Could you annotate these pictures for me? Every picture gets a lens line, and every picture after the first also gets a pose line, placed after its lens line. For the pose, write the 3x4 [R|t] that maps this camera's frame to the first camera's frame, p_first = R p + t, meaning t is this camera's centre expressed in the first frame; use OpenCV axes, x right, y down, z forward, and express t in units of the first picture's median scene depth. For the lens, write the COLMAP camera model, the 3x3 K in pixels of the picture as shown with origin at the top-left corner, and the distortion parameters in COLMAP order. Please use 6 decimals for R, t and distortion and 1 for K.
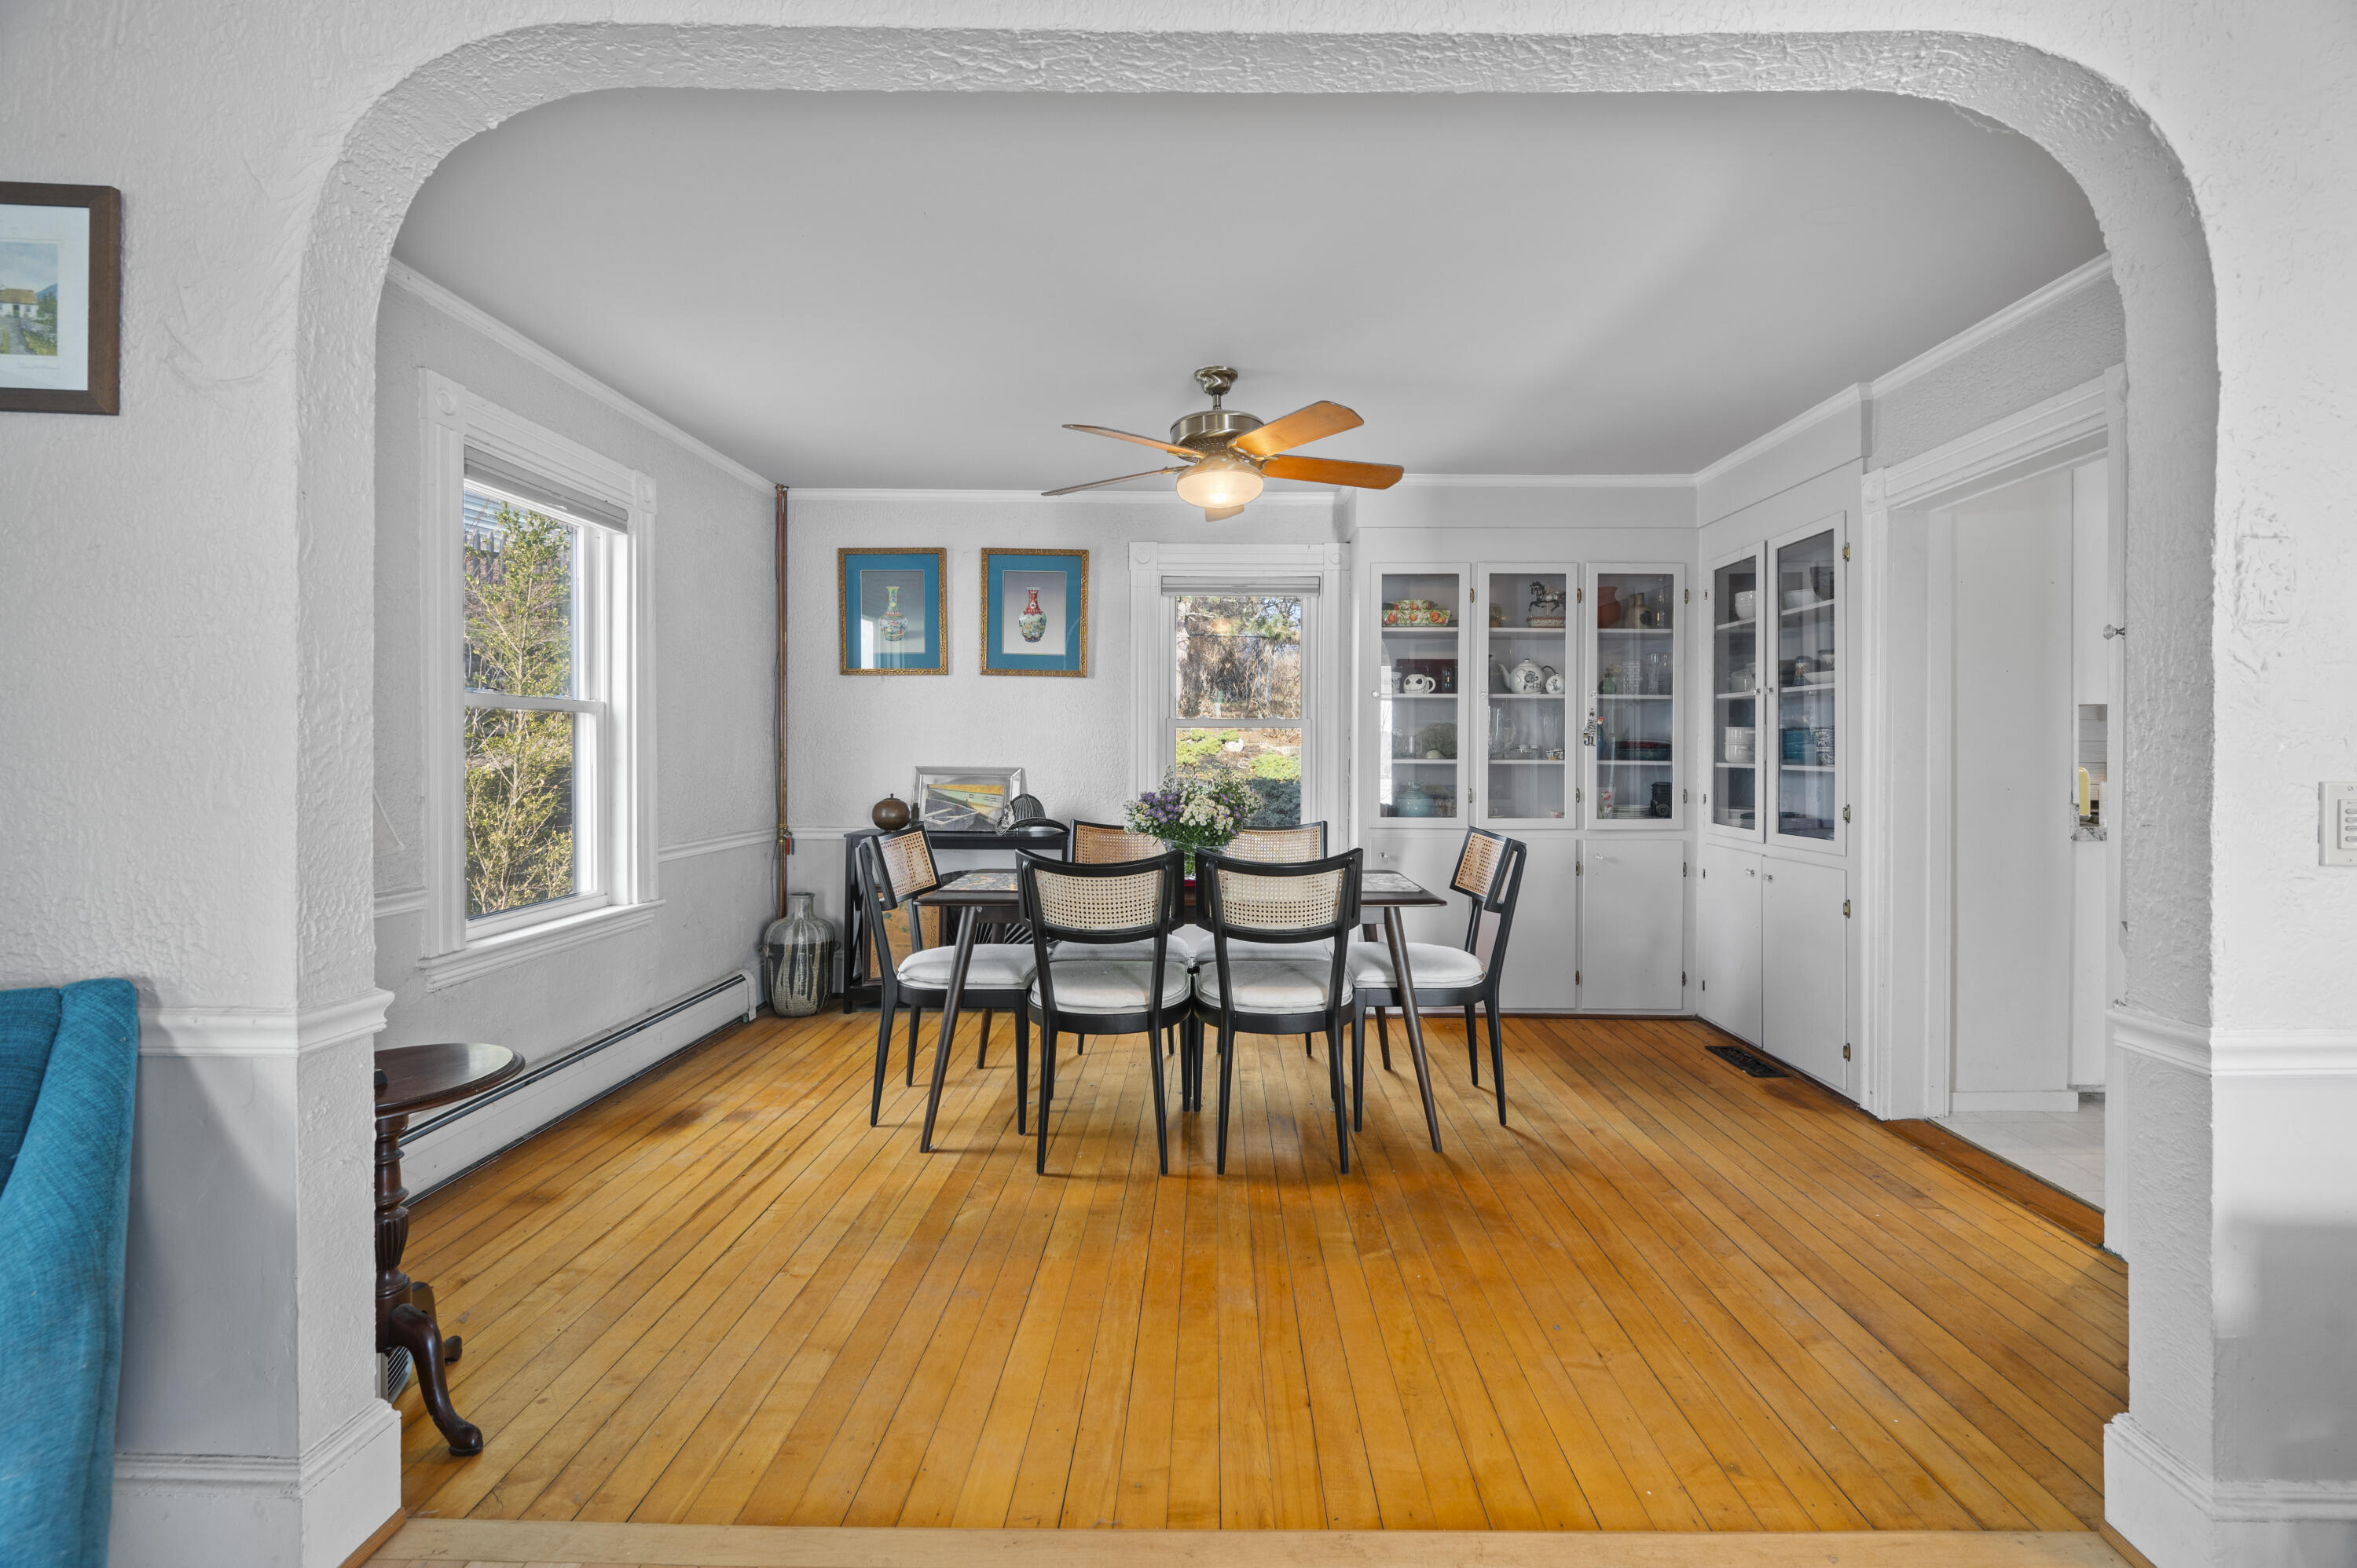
lens RADIAL K [[962.5, 0, 1207.3], [0, 962.5, 760.9], [0, 0, 1]] dist [-0.003990, -0.000378]
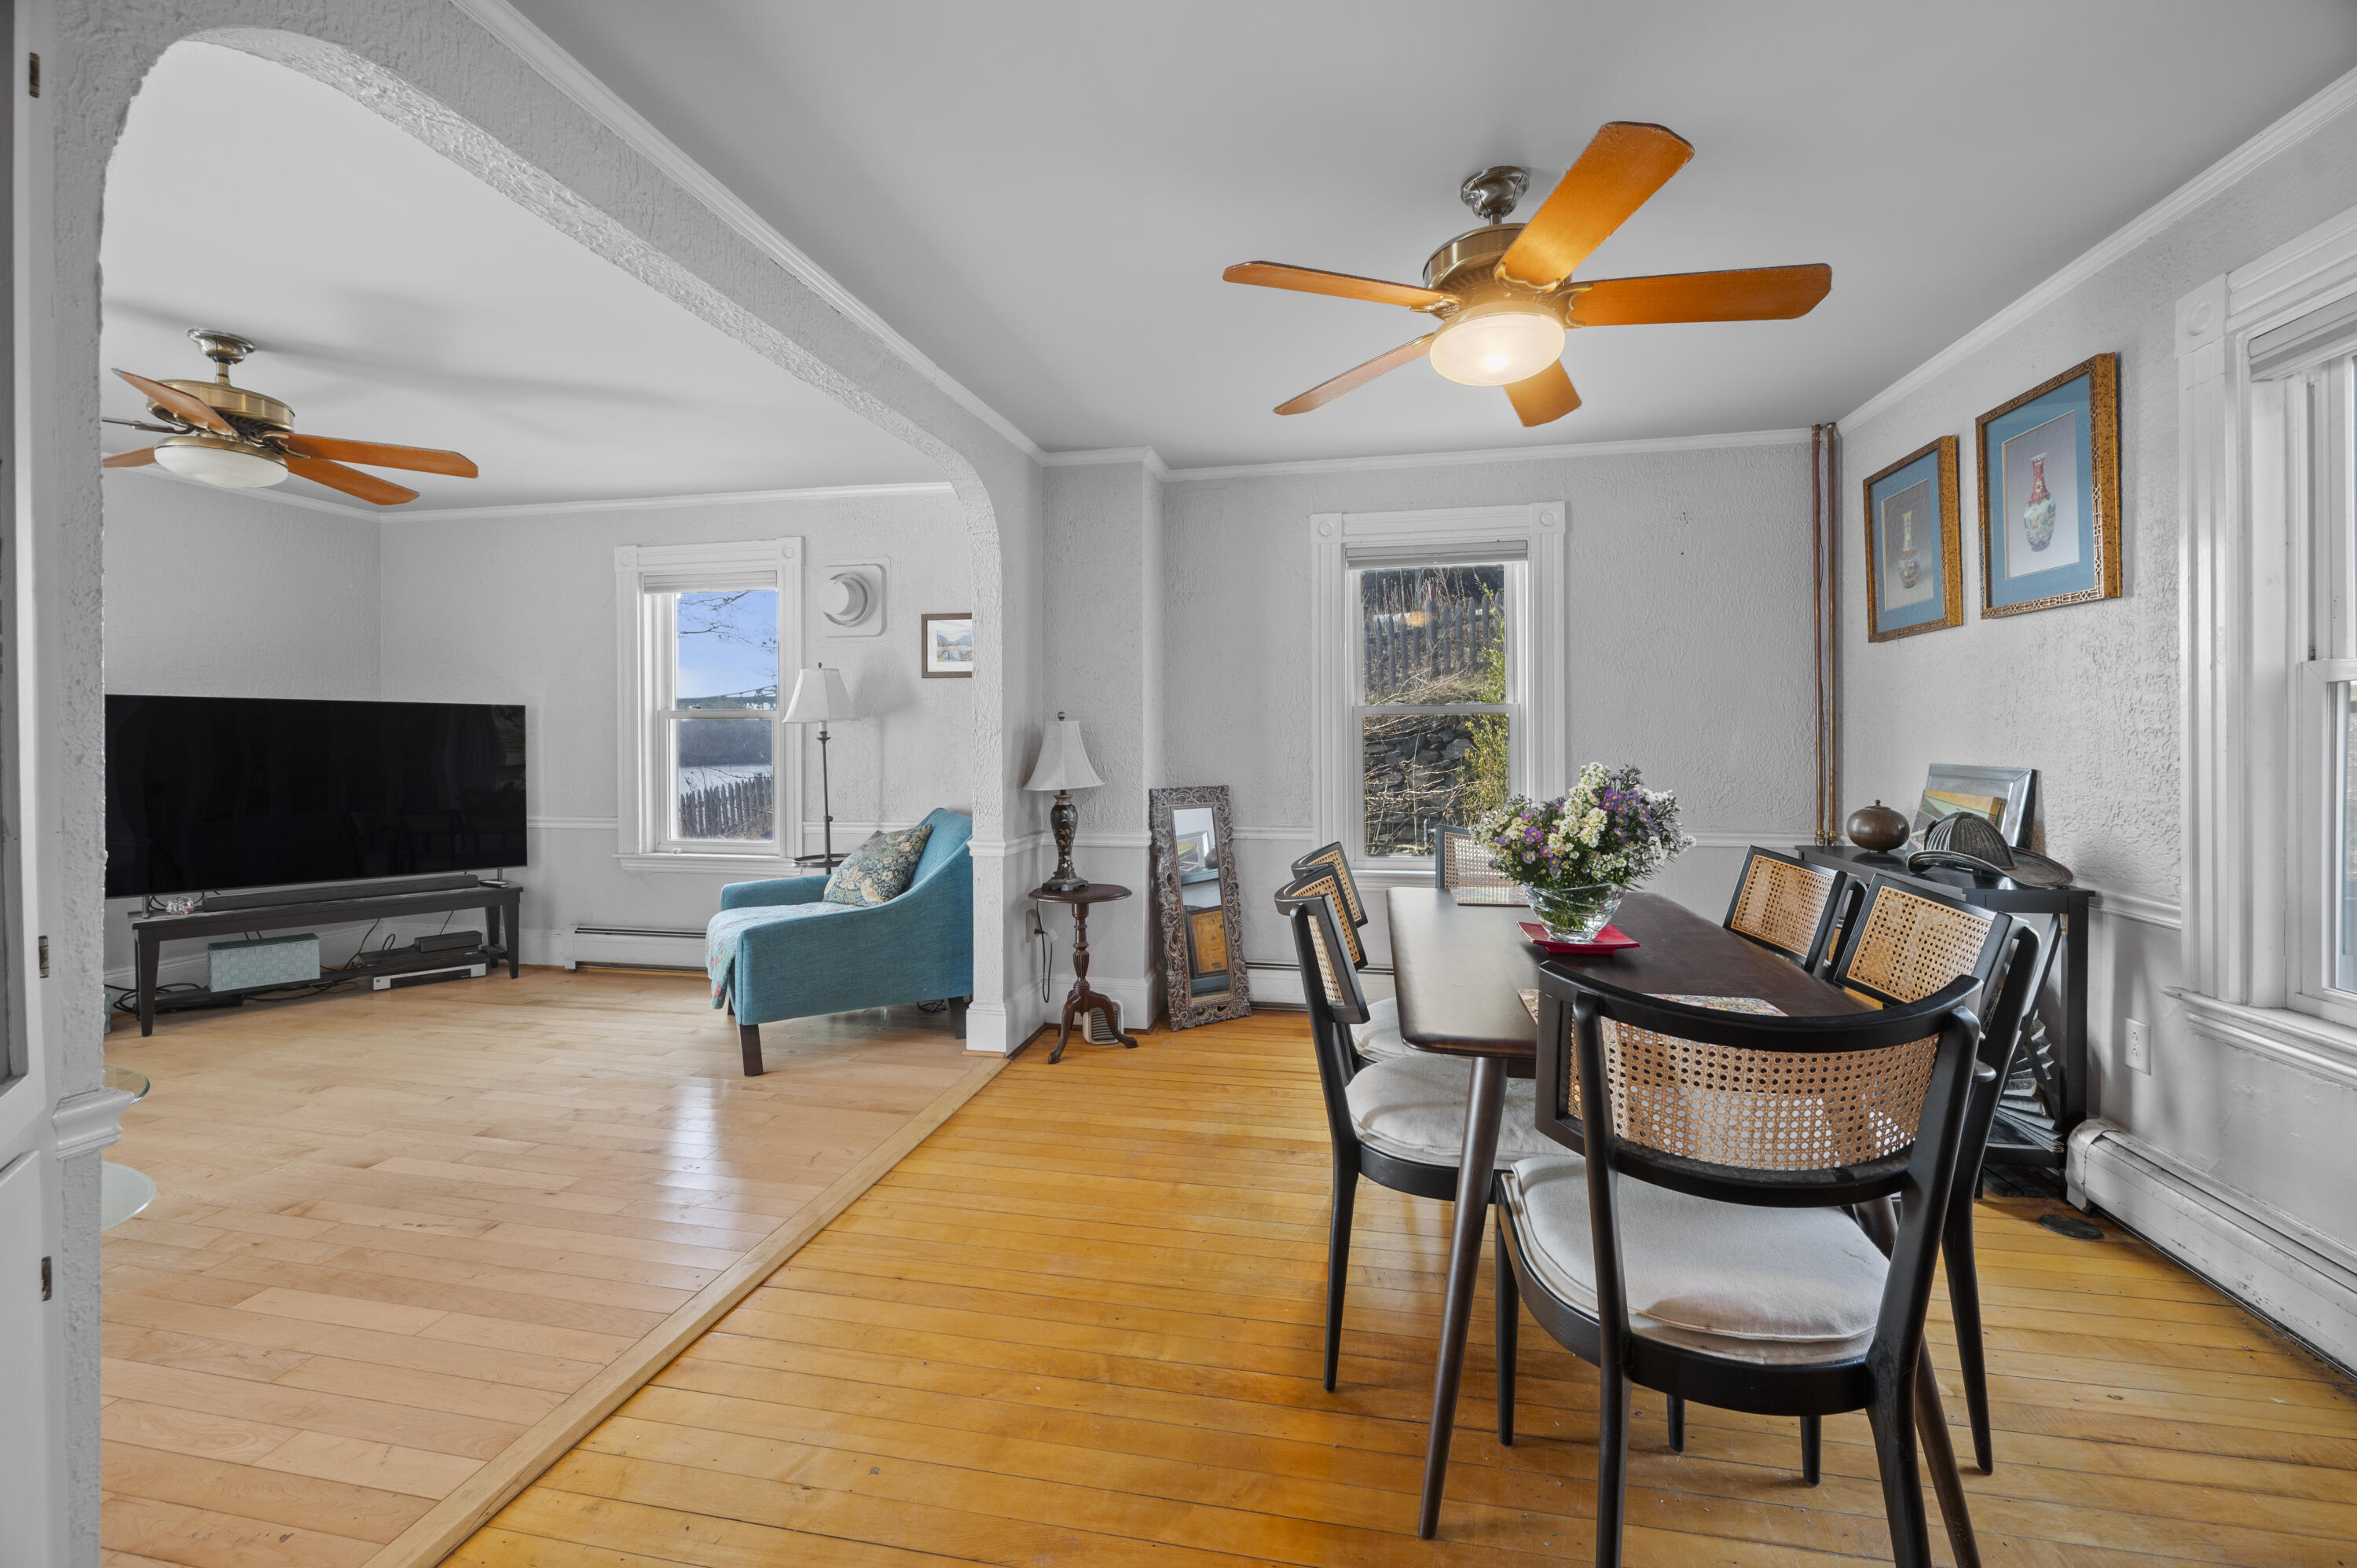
lens RADIAL K [[956.5, 0, 1193.6], [0, 956.5, 747.7], [0, 0, 1]] dist [-0.001107, 0.000013]
pose [[-0.181993, -0.000458, -0.983300, 0.636759], [-0.005890, 0.999982, 0.000624, -0.004284], [0.983282, 0.005905, -0.181992, 0.817602]]
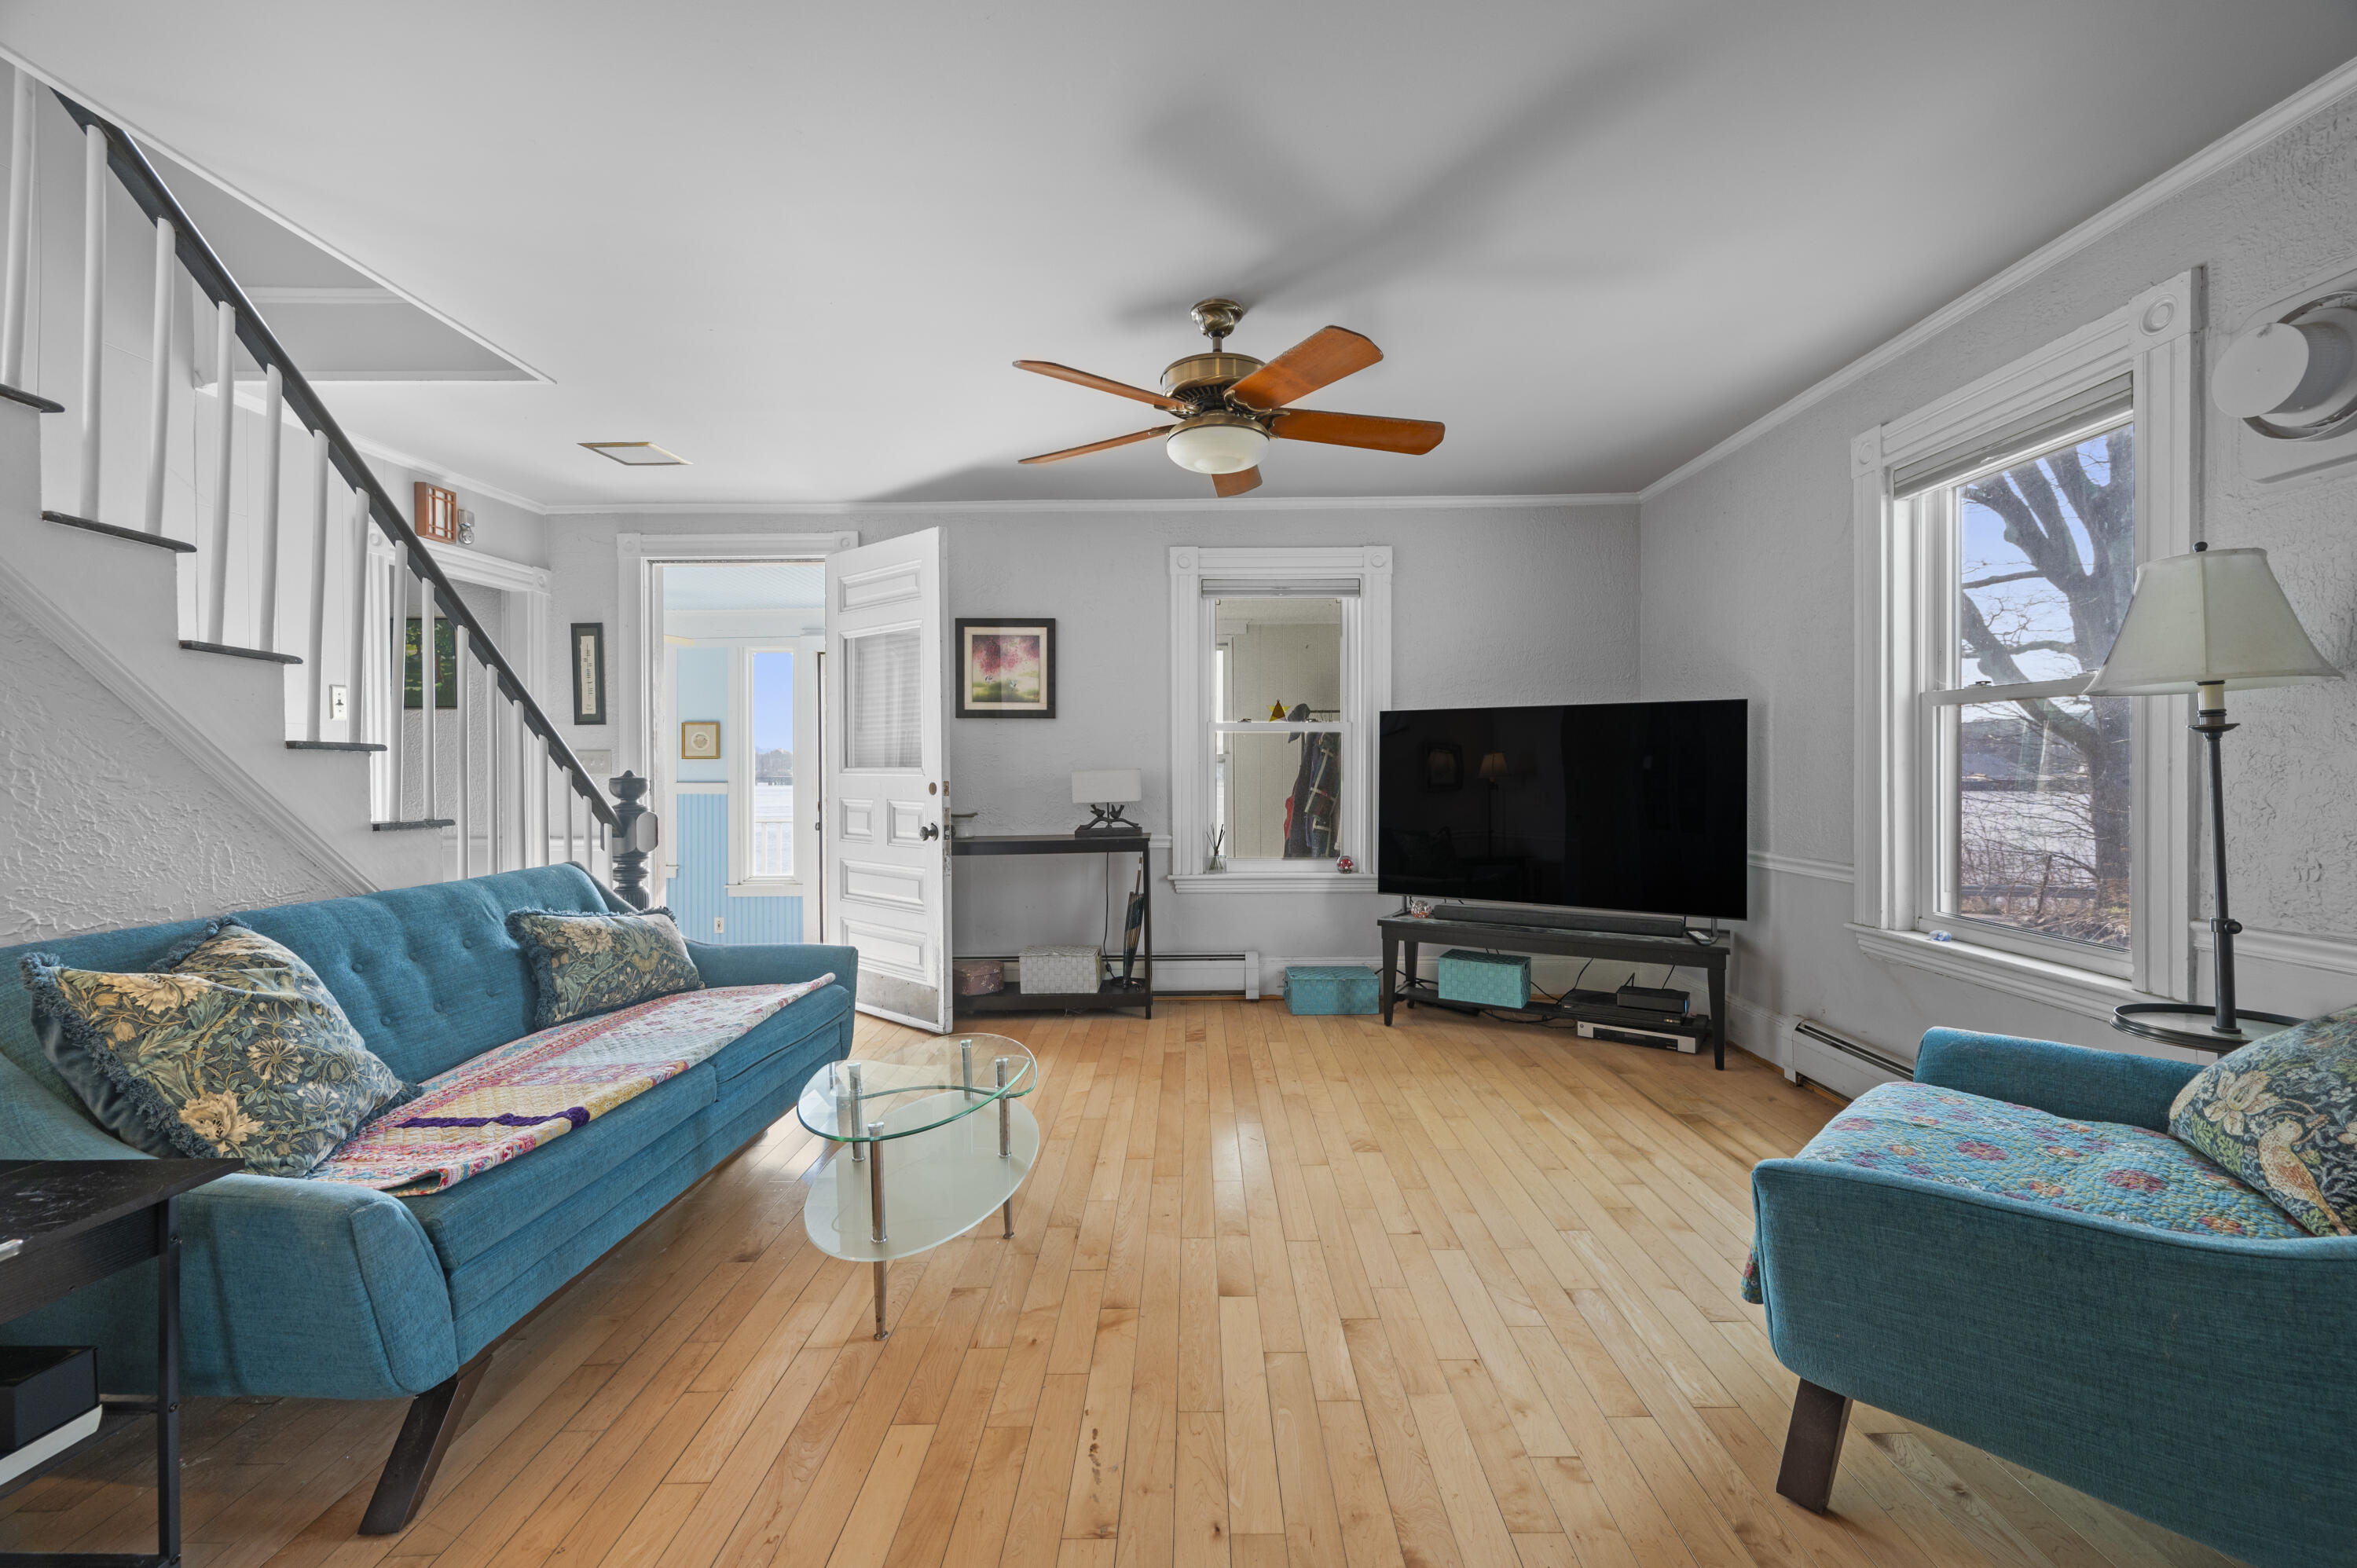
lens RADIAL K [[956.5, 0, 1184.2], [0, 956.5, 772.0], [0, 0, 1]] dist [-0.001107, 0.000013]
pose [[-0.999998, 0.001746, 0.001206, 0.021499], [0.001763, 0.999904, 0.013742, 0.003461], [-0.001182, 0.013744, -0.999905, 0.616278]]
